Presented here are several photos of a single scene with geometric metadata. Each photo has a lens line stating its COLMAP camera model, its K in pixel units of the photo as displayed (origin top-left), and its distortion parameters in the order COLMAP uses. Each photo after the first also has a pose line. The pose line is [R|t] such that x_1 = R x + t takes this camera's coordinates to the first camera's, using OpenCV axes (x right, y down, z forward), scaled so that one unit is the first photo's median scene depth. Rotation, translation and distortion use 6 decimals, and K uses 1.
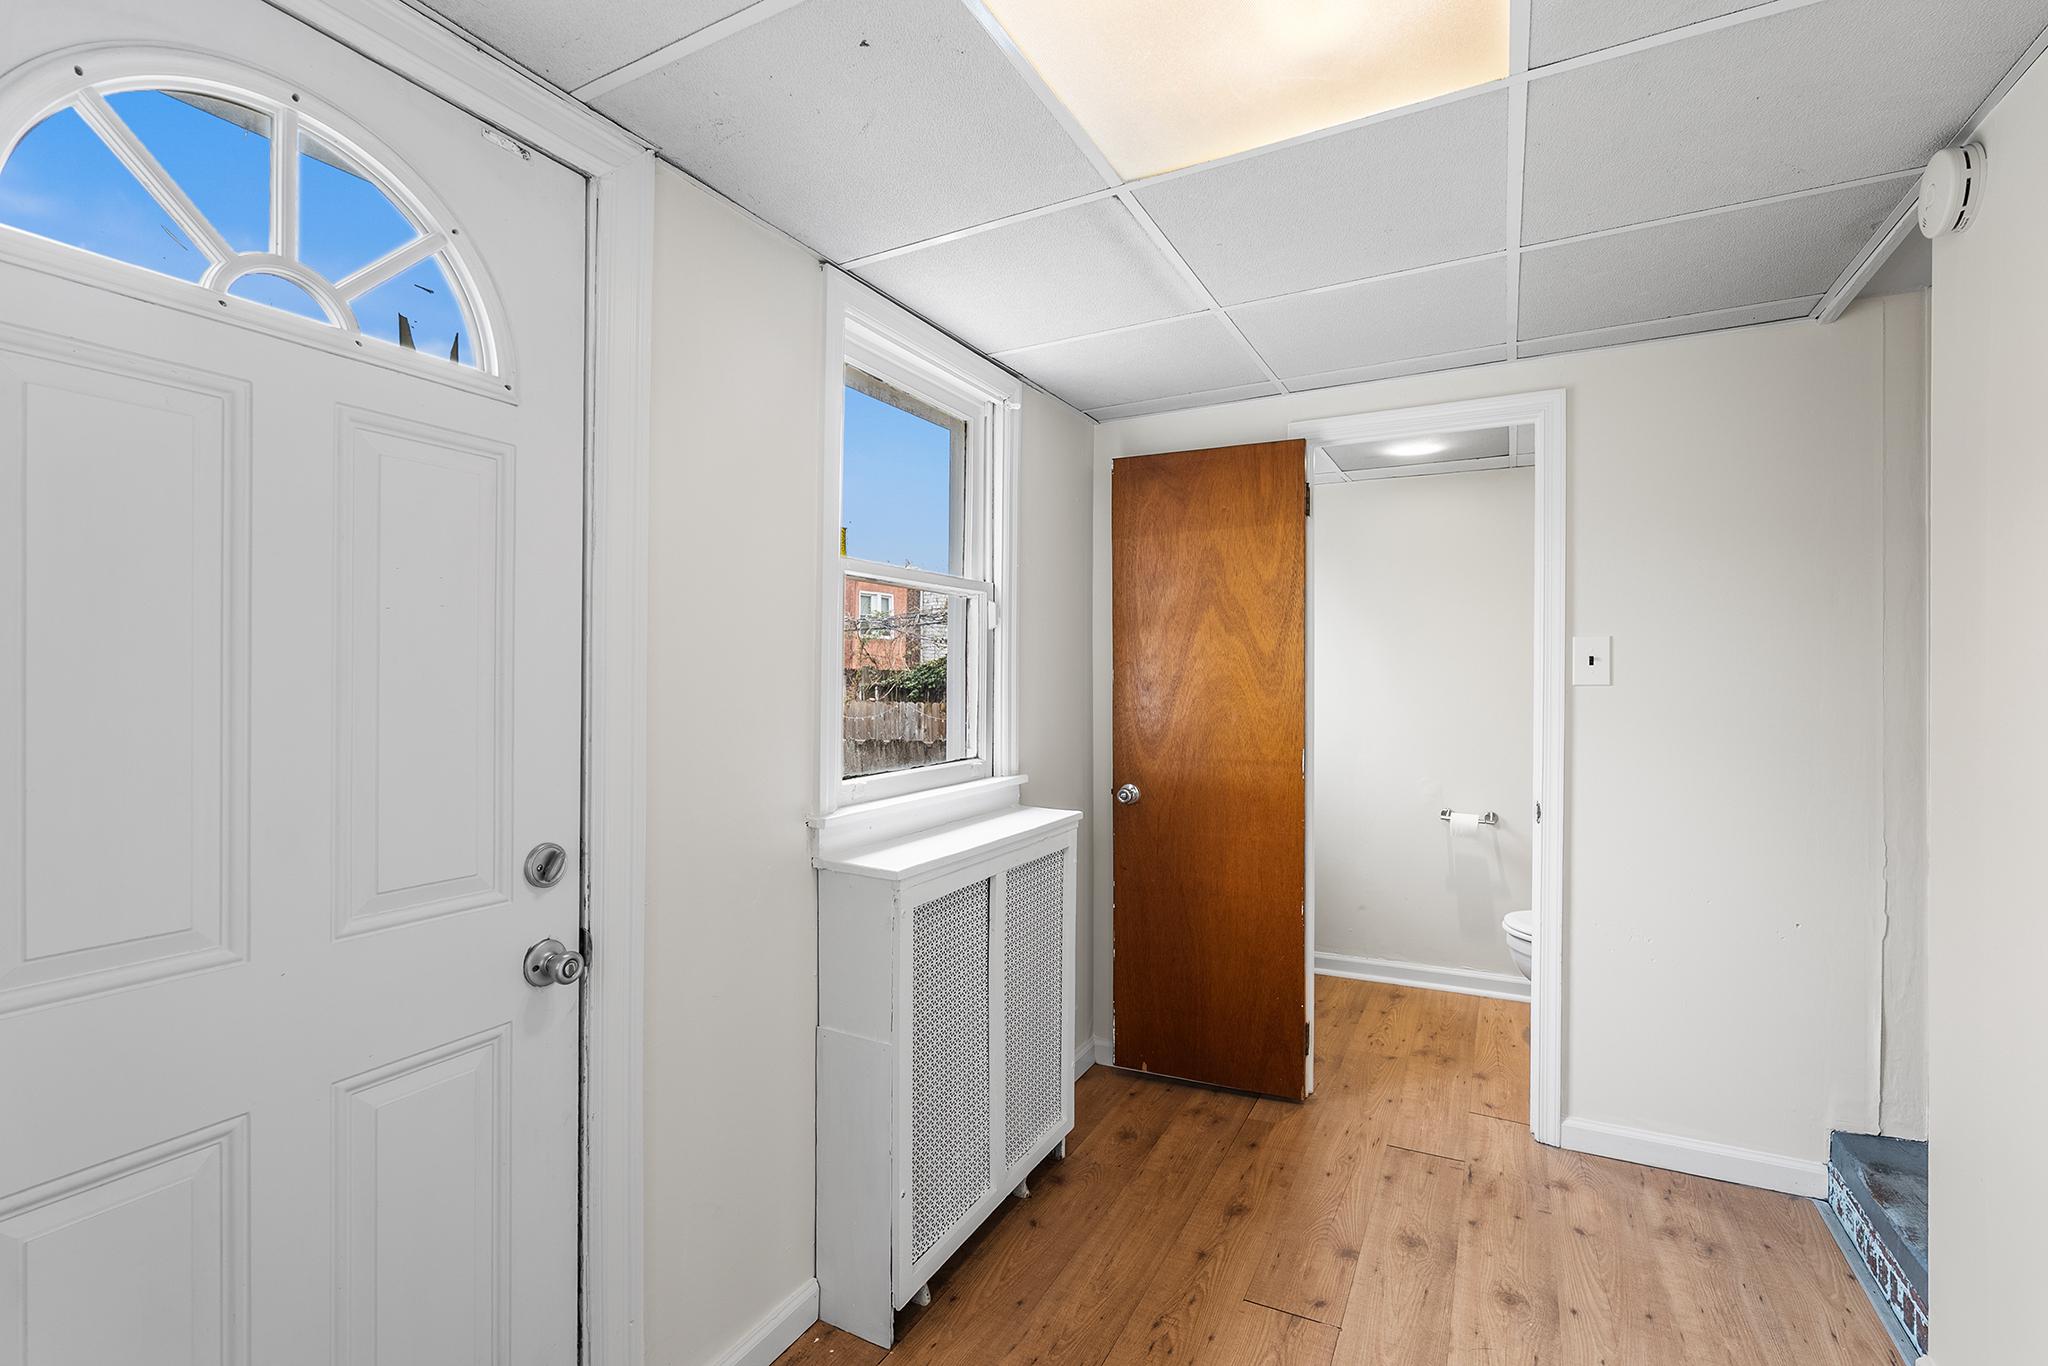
lens RADIAL K [[921.3, 0, 1022.9], [0, 921.3, 665.6], [0, 0, 1]] dist [-0.003832, 0.000730]
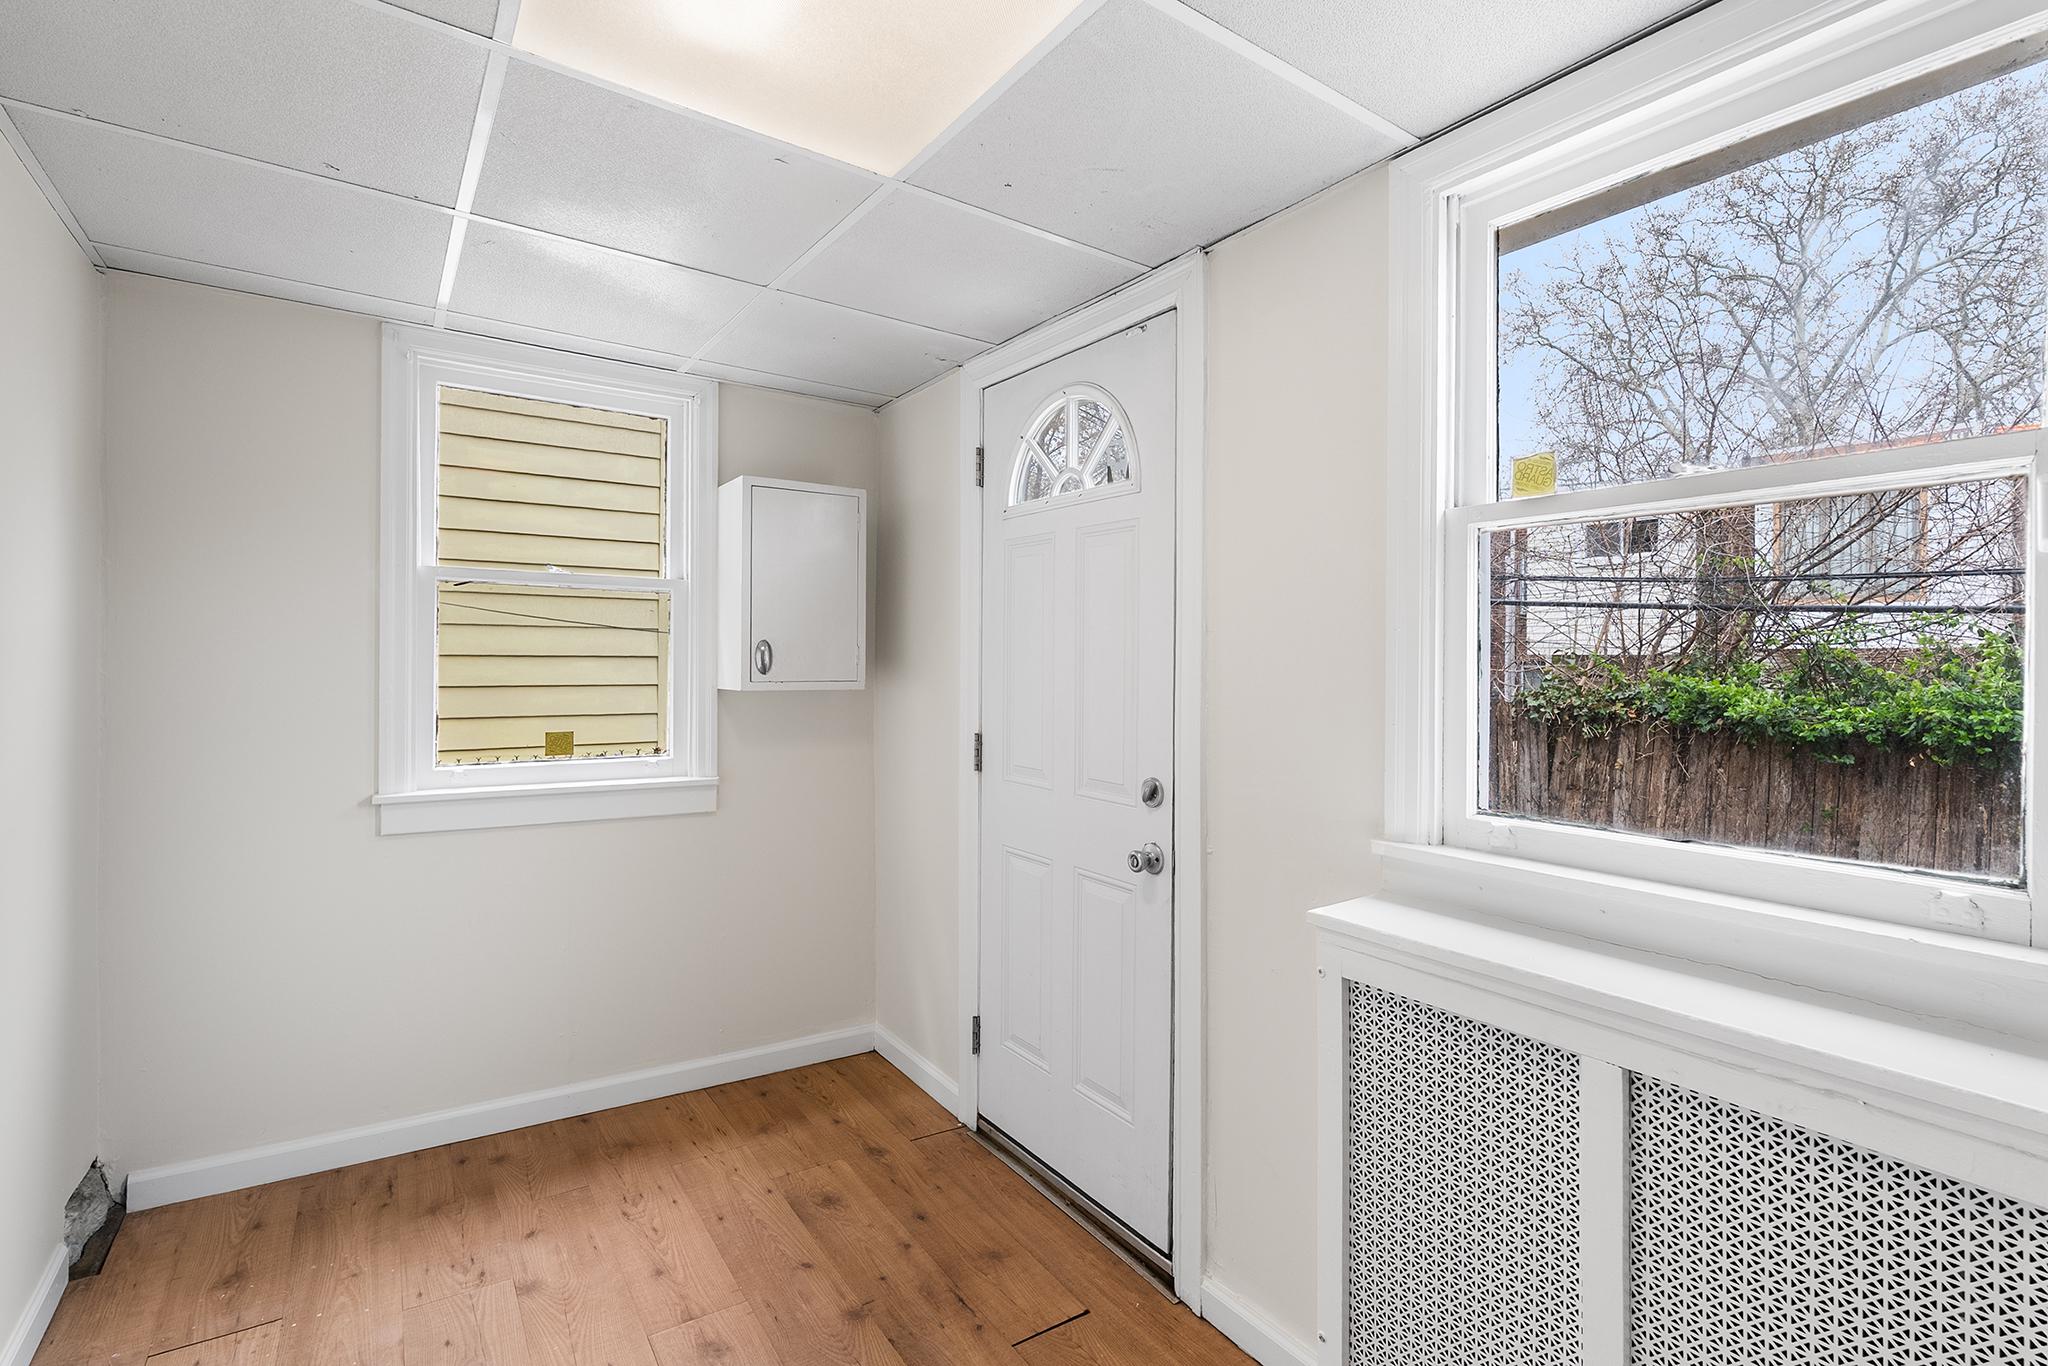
lens RADIAL K [[921.3, 0, 1022.9], [0, 921.3, 665.6], [0, 0, 1]] dist [-0.003832, 0.000730]
pose [[-0.457205, -0.001857, -0.889360, 0.915481], [-0.003223, 0.999995, -0.000431, 0.010843], [0.889356, 0.002669, -0.457208, 1.514141]]
